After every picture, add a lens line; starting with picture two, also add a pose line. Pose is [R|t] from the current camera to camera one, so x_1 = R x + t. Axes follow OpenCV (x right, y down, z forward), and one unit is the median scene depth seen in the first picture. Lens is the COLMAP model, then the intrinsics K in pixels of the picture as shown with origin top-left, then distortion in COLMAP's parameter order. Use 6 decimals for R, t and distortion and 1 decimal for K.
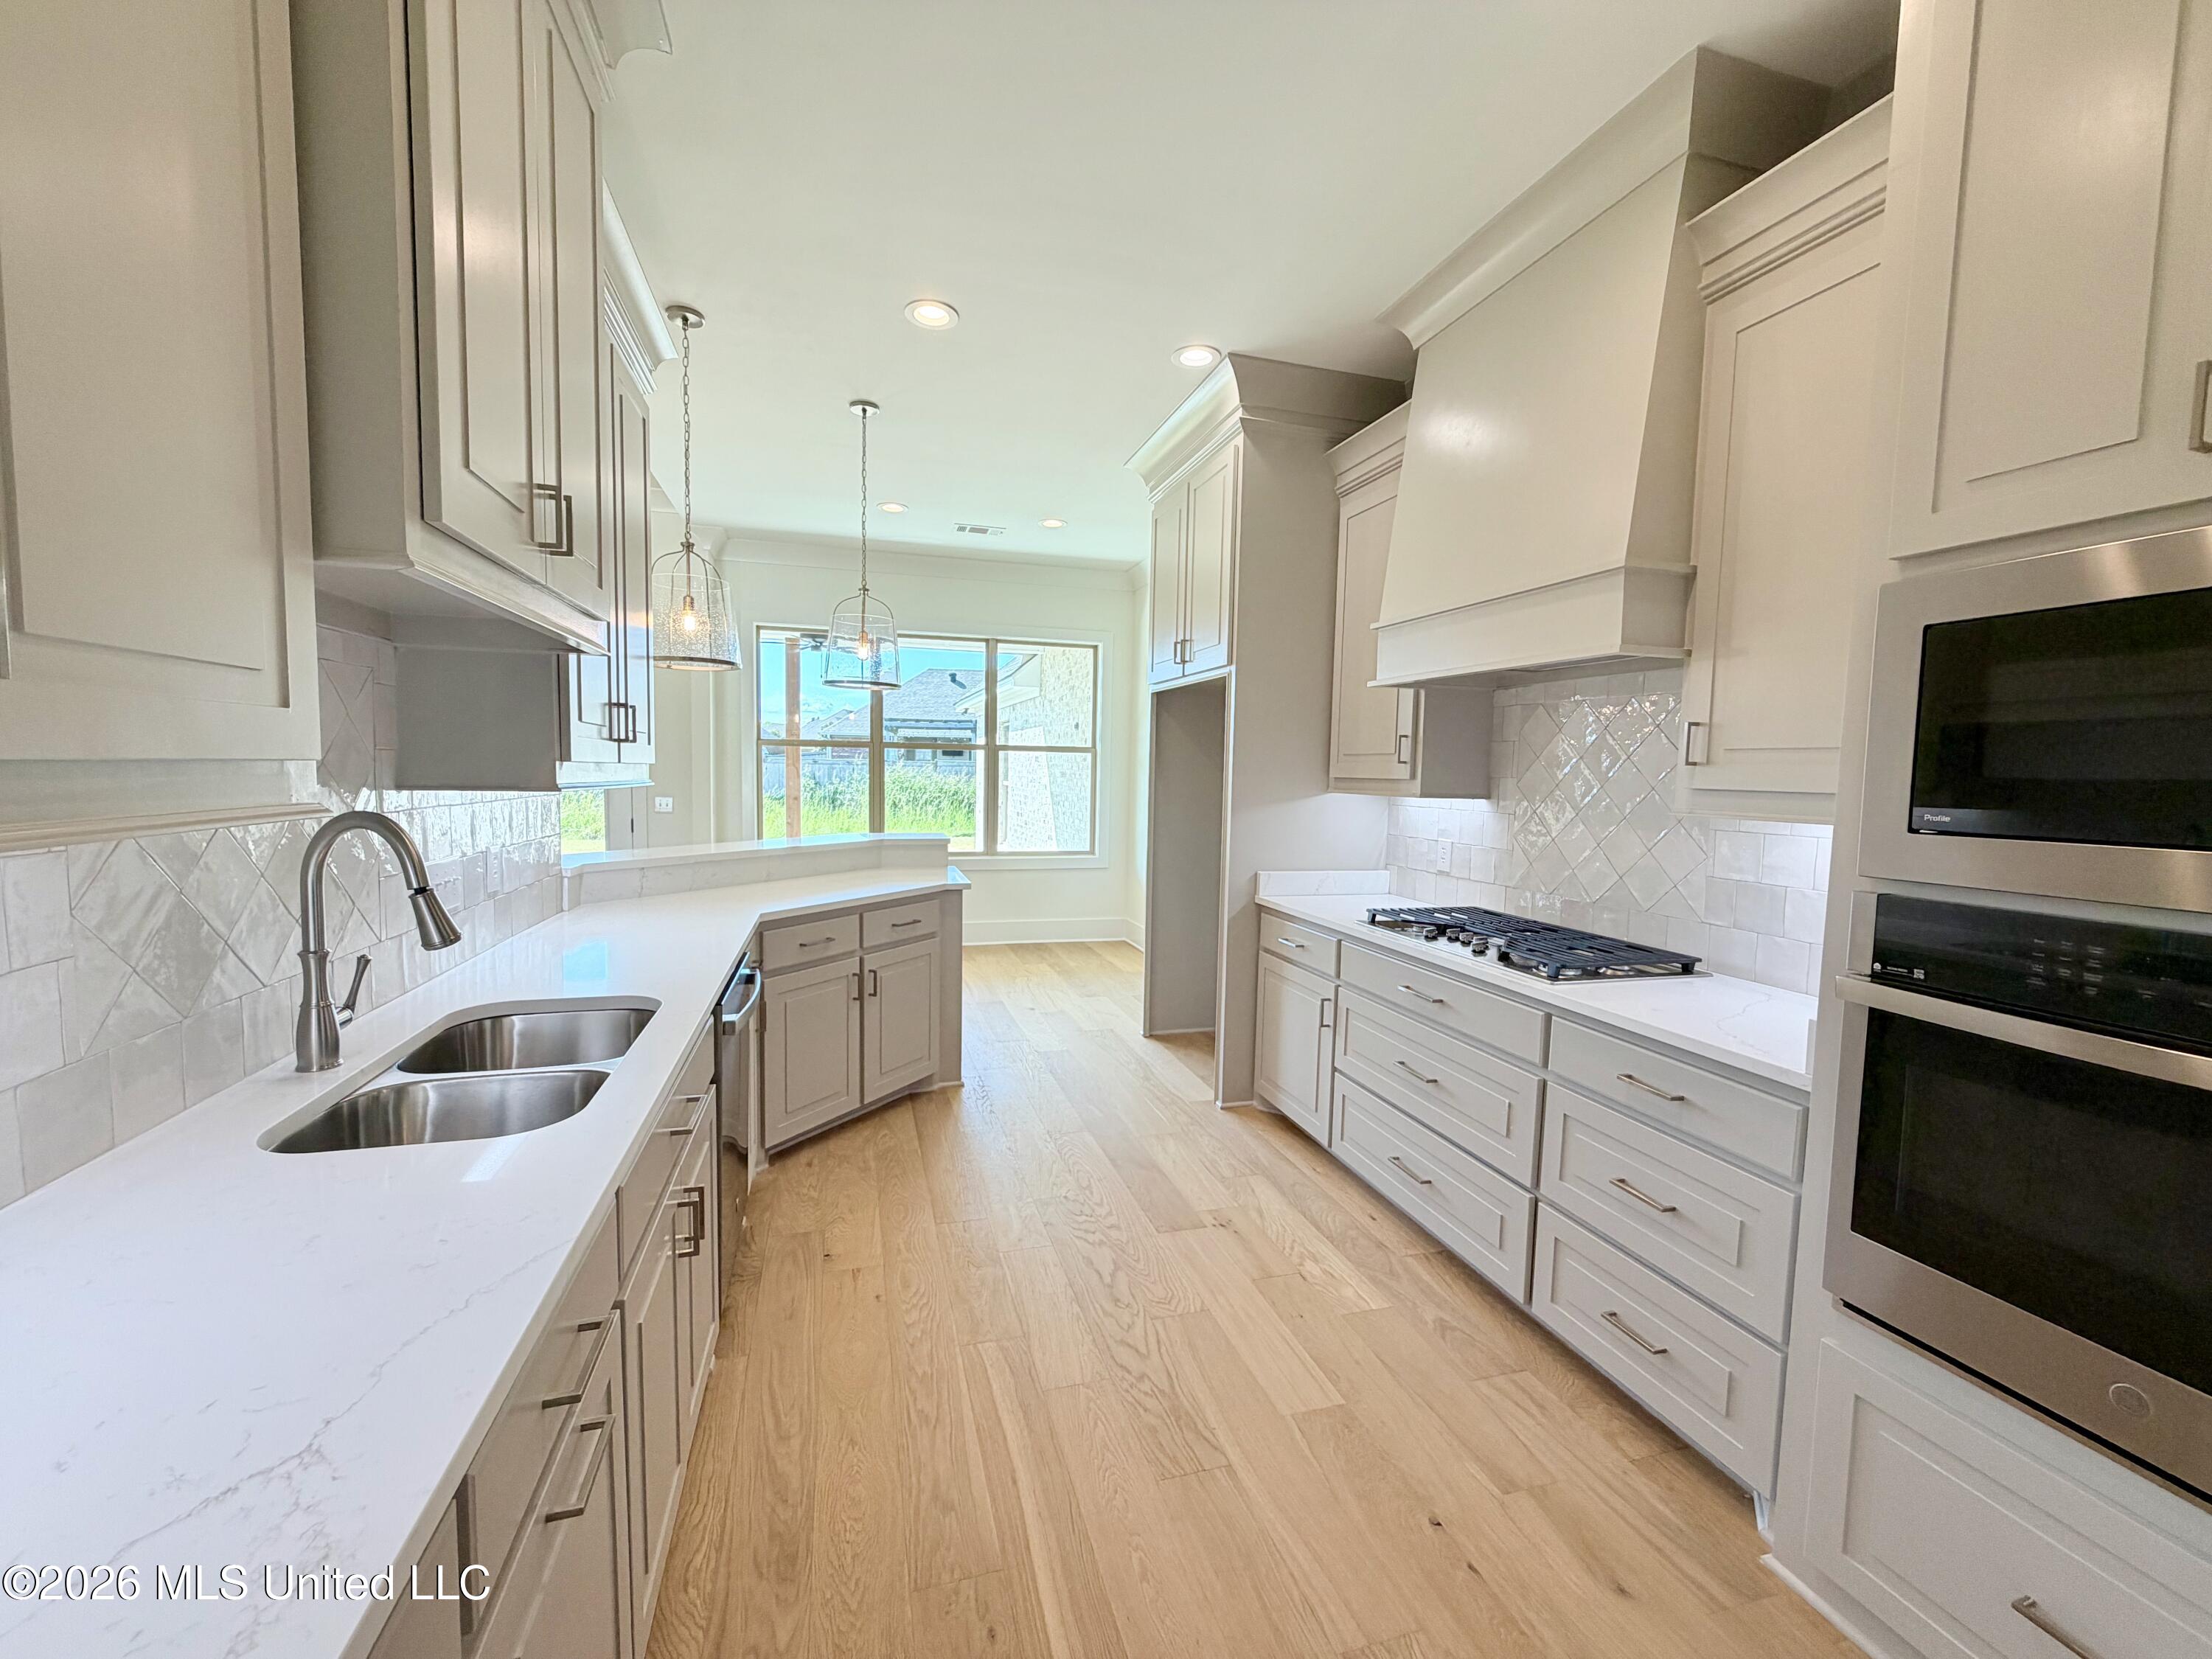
lens RADIAL K [[884.8, 0, 1097.6], [0, 884.8, 830.4], [0, 0, 1]] dist [0.000649, 0.000147]
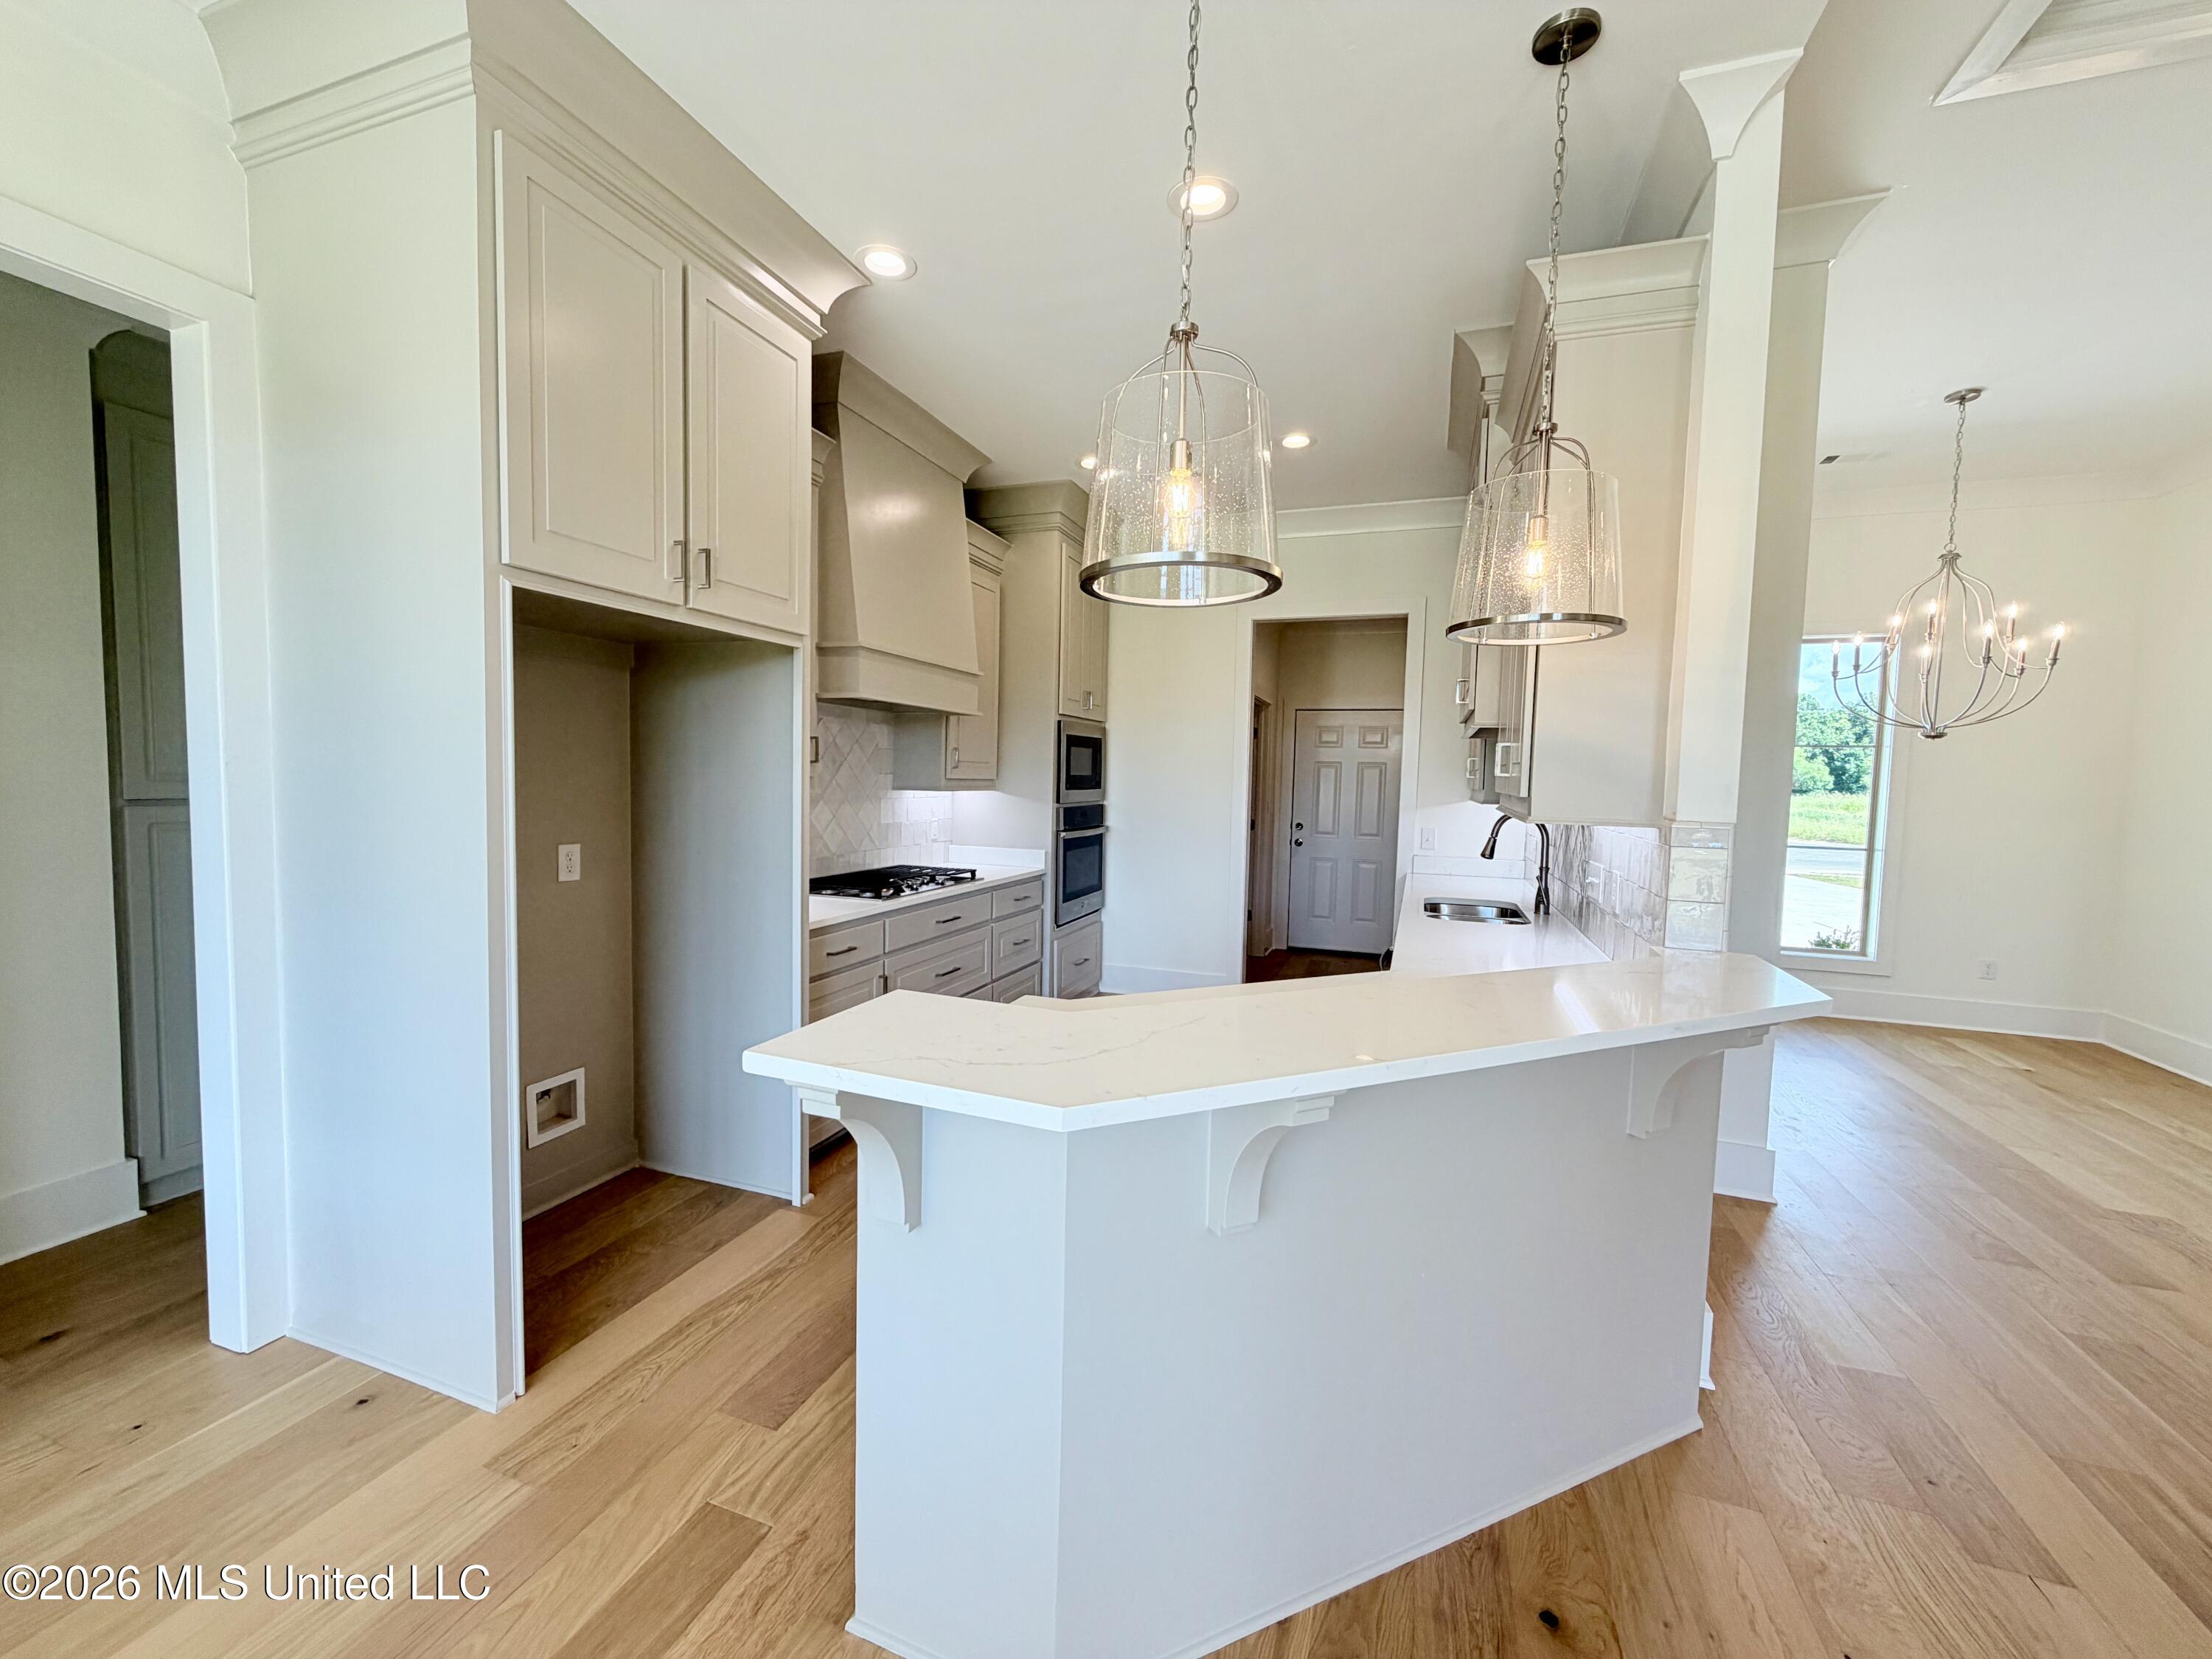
lens RADIAL K [[884.8, 0, 1097.6], [0, 884.8, 830.4], [0, 0, 1]] dist [0.000649, 0.000147]
pose [[-0.807486, -0.077012, 0.584838, -0.712319], [0.001193, 0.991226, 0.132172, -0.165781], [-0.589885, 0.107425, -0.800310, 2.035358]]
